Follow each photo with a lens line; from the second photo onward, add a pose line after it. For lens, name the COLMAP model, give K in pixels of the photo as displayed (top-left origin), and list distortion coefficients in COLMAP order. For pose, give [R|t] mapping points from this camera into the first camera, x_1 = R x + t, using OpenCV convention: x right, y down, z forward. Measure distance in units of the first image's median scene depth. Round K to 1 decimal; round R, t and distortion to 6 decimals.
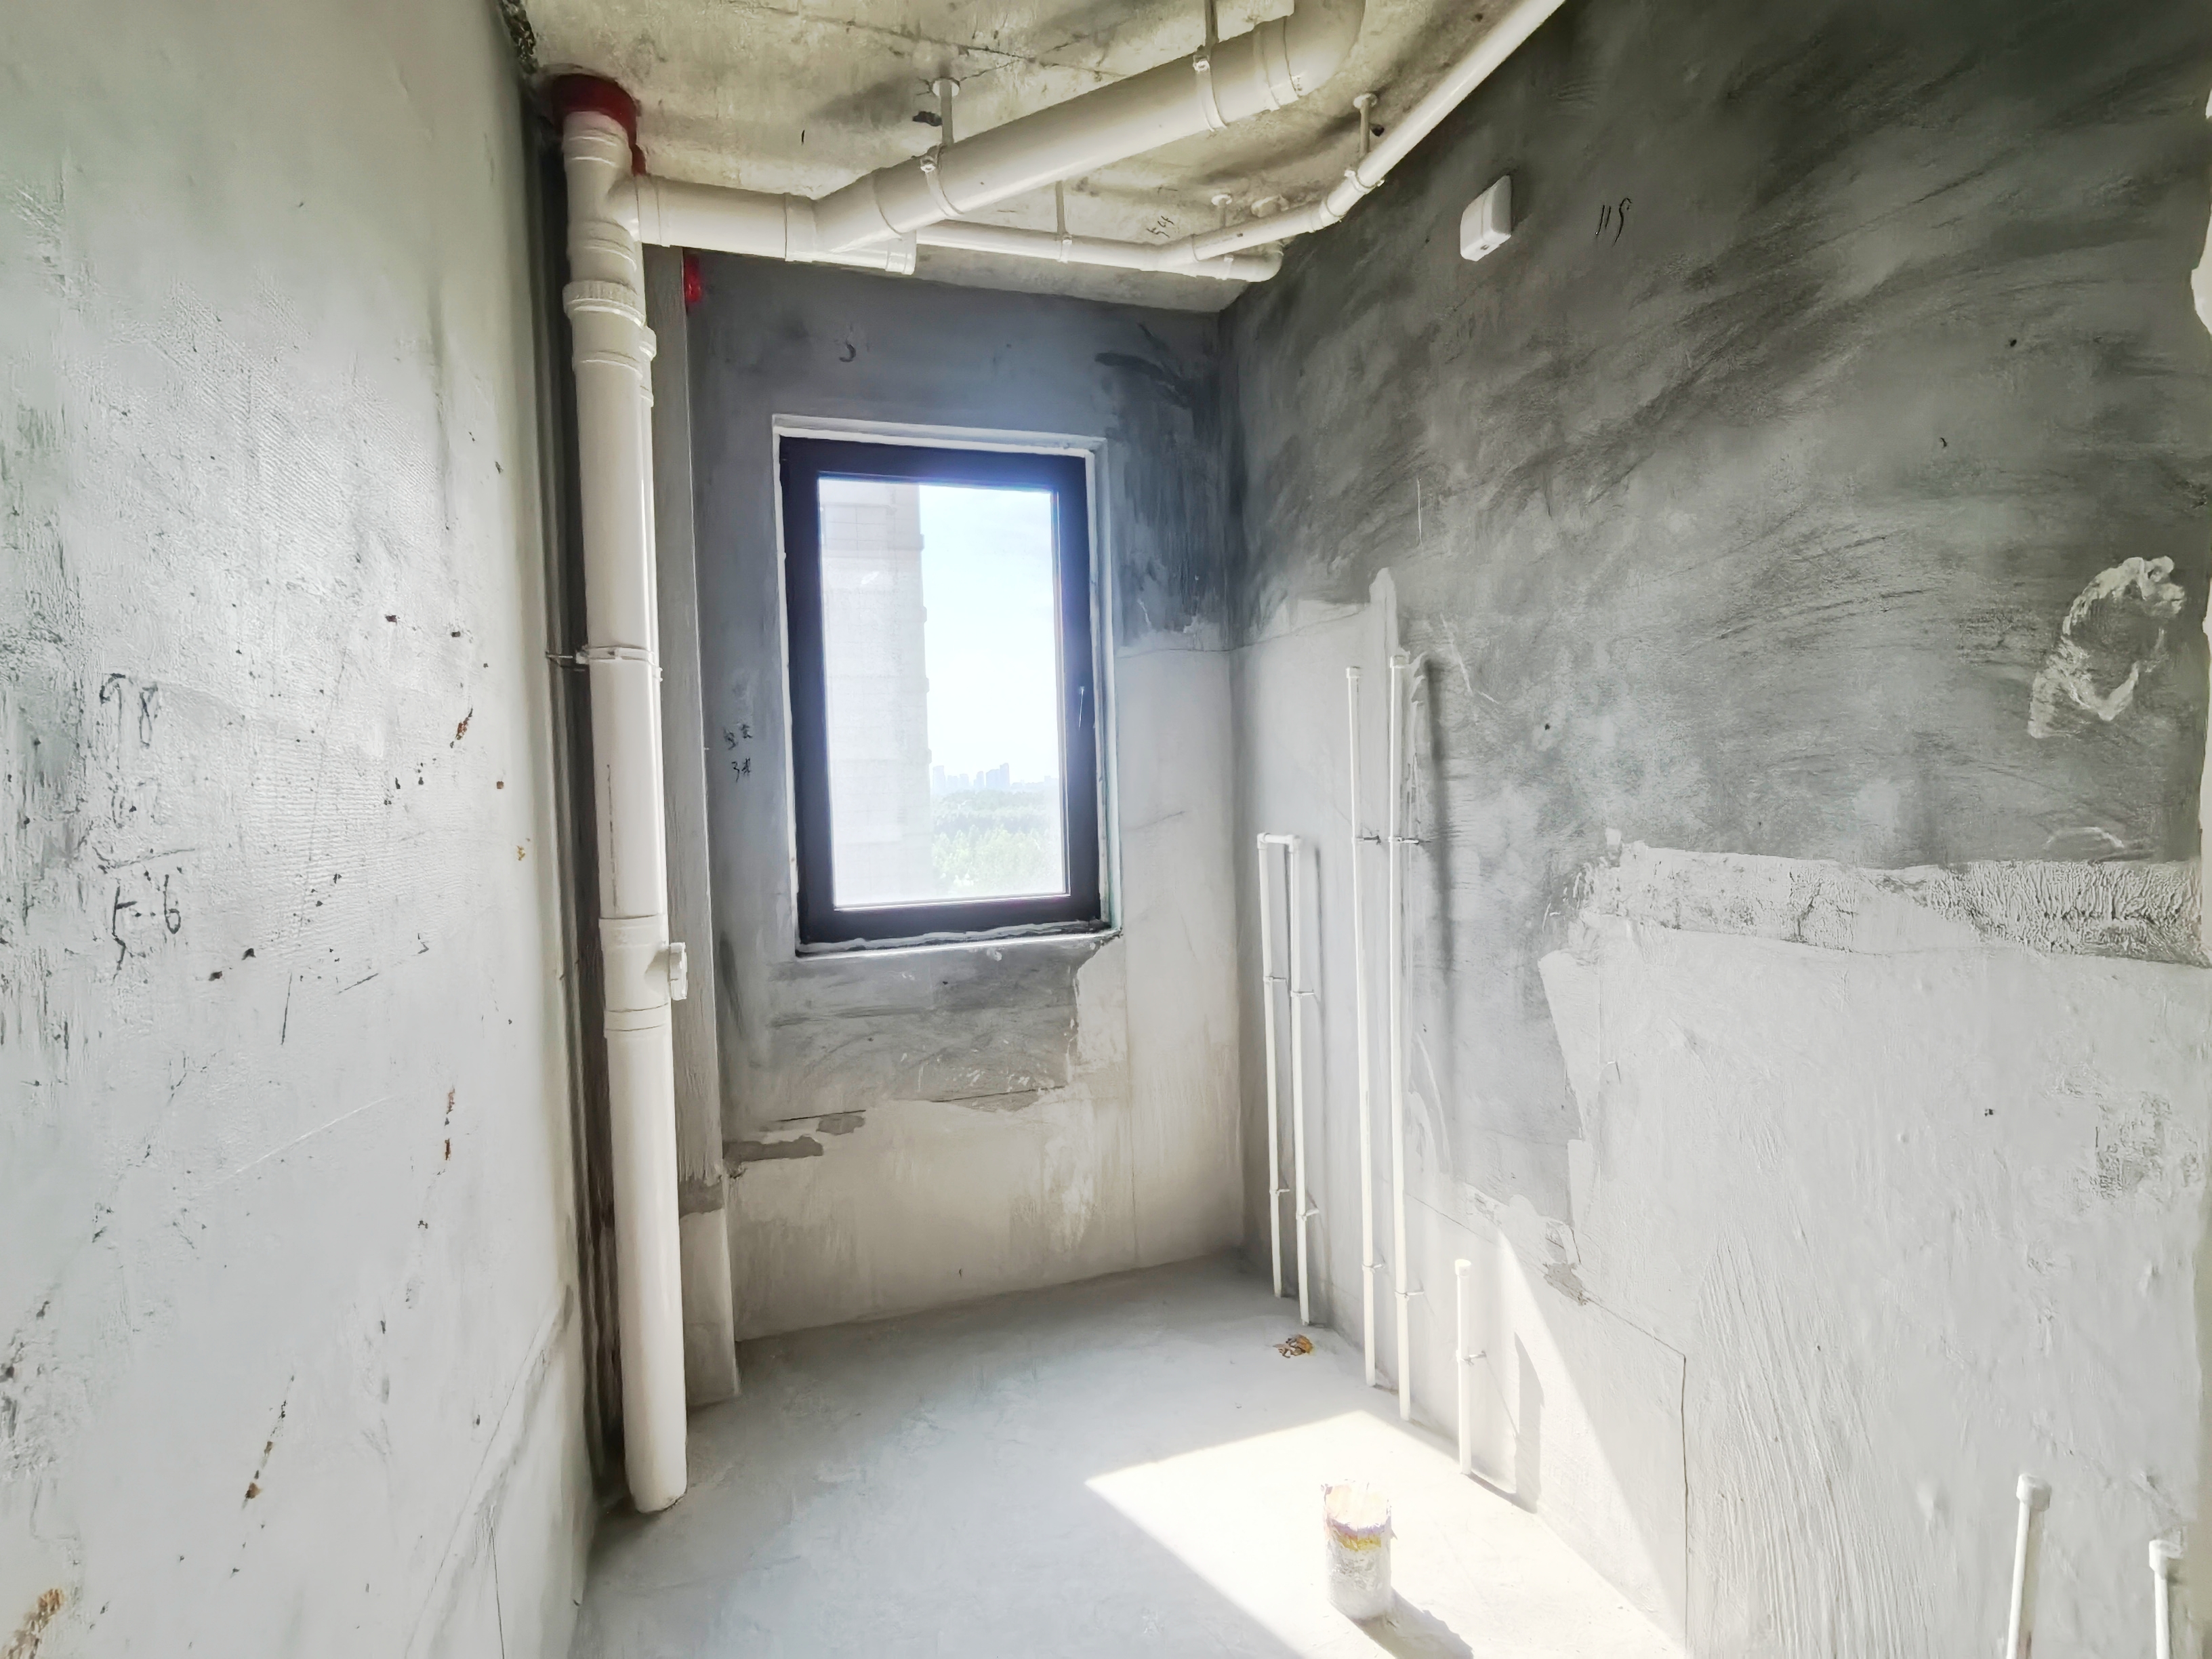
lens RADIAL K [[1035.3, 0, 1106.0], [0, 1035.3, 829.5], [0, 0, 1]] dist [0.000004, -0.000054]
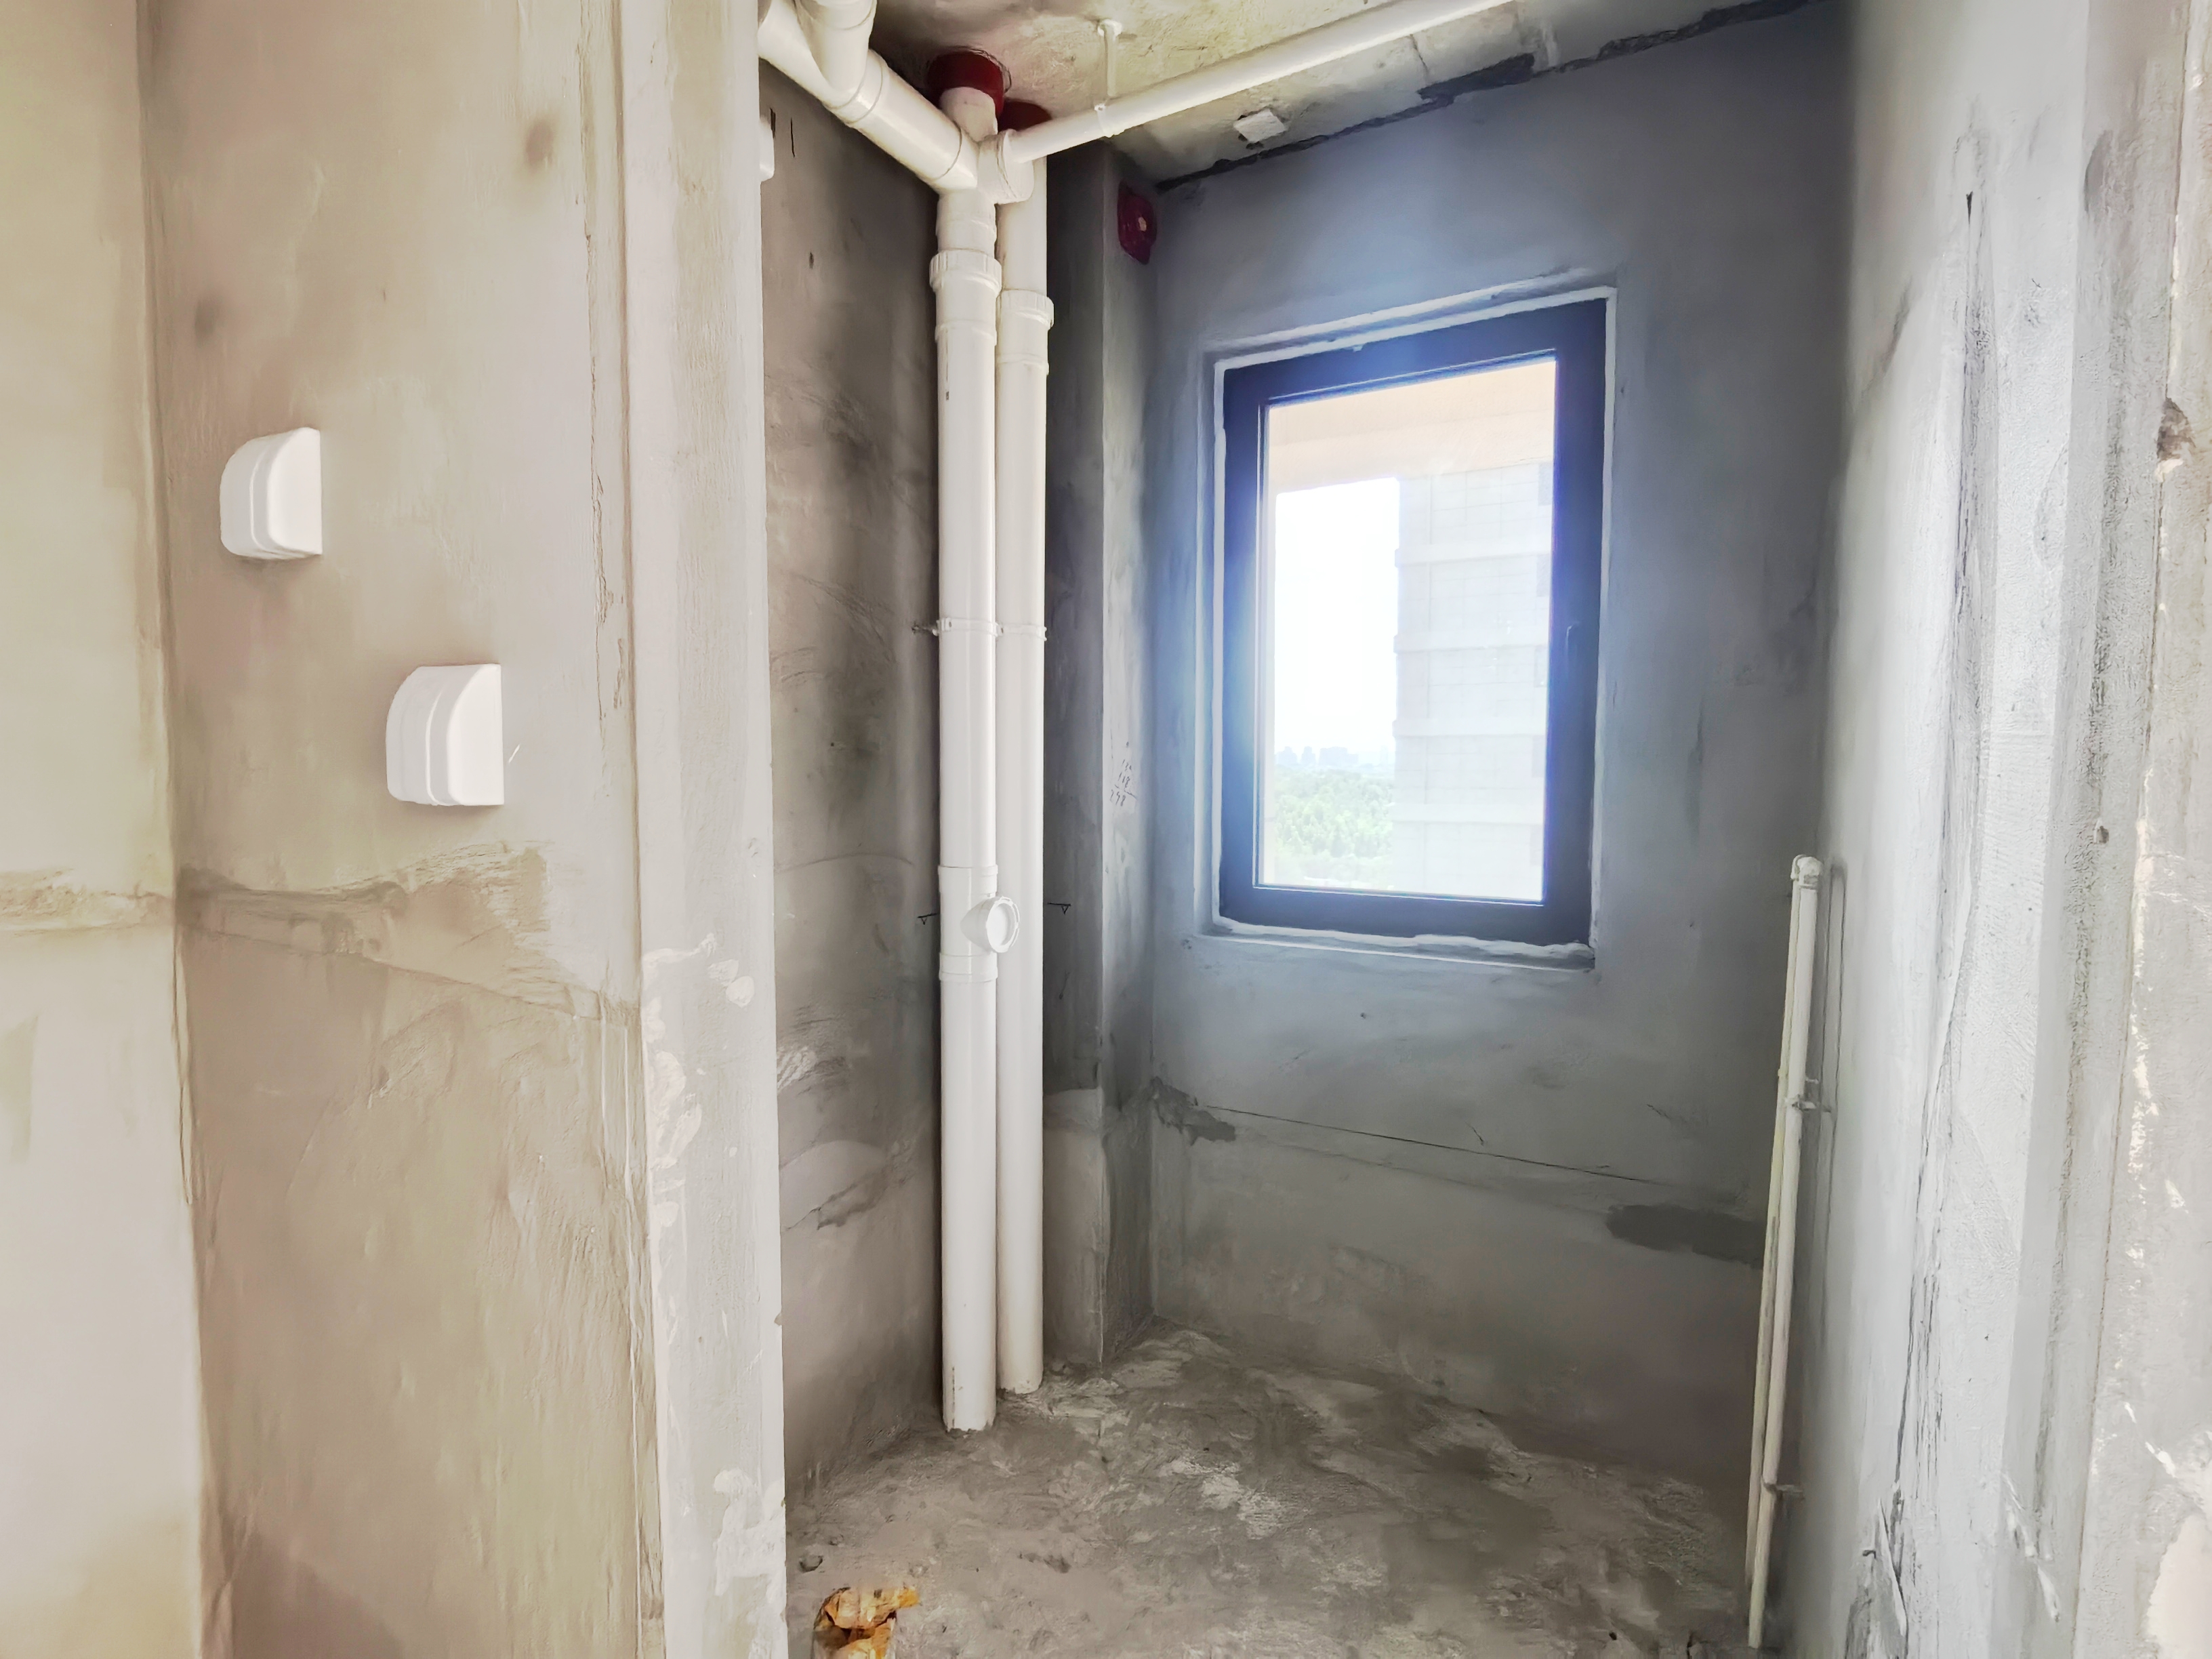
lens RADIAL K [[1038.0, 0, 1106.0], [0, 1038.0, 829.5], [0, 0, 1]] dist [0.011786, 0.000035]
pose [[0.683130, 0.084308, -0.725414, 0.359023], [-0.058271, 0.996440, 0.060931, -0.030808], [0.727968, 0.000647, 0.685611, 0.337591]]
